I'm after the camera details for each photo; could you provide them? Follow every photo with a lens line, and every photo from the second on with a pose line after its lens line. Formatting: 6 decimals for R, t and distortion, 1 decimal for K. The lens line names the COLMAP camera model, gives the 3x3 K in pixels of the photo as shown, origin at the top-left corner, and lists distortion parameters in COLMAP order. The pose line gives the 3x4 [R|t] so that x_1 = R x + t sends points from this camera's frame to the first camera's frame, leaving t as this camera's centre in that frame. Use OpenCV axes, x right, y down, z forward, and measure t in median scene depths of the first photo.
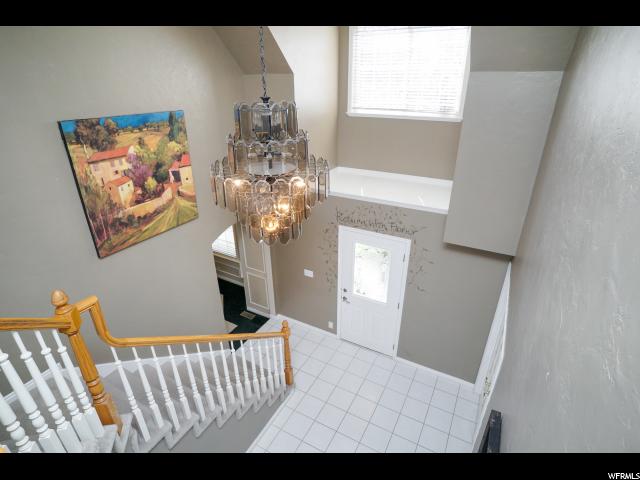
lens RADIAL K [[336.3, 0, 320.8], [0, 336.3, 240.6], [0, 0, 1]] dist [-0.038093, 0.006866]
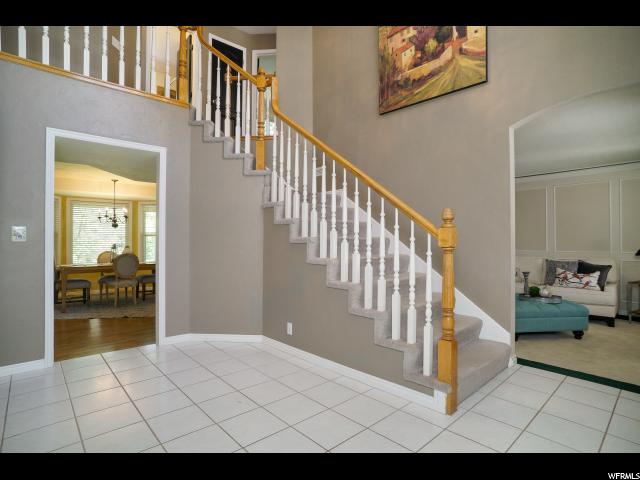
lens RADIAL K [[336.3, 0, 321.0], [0, 336.3, 239.5], [0, 0, 1]] dist [-0.038093, 0.006866]
pose [[-0.345583, 0.010721, -0.938327, 0.574530], [-0.393389, 0.906171, 0.155238, 0.349537], [0.851949, 0.422775, -0.308940, 1.299145]]
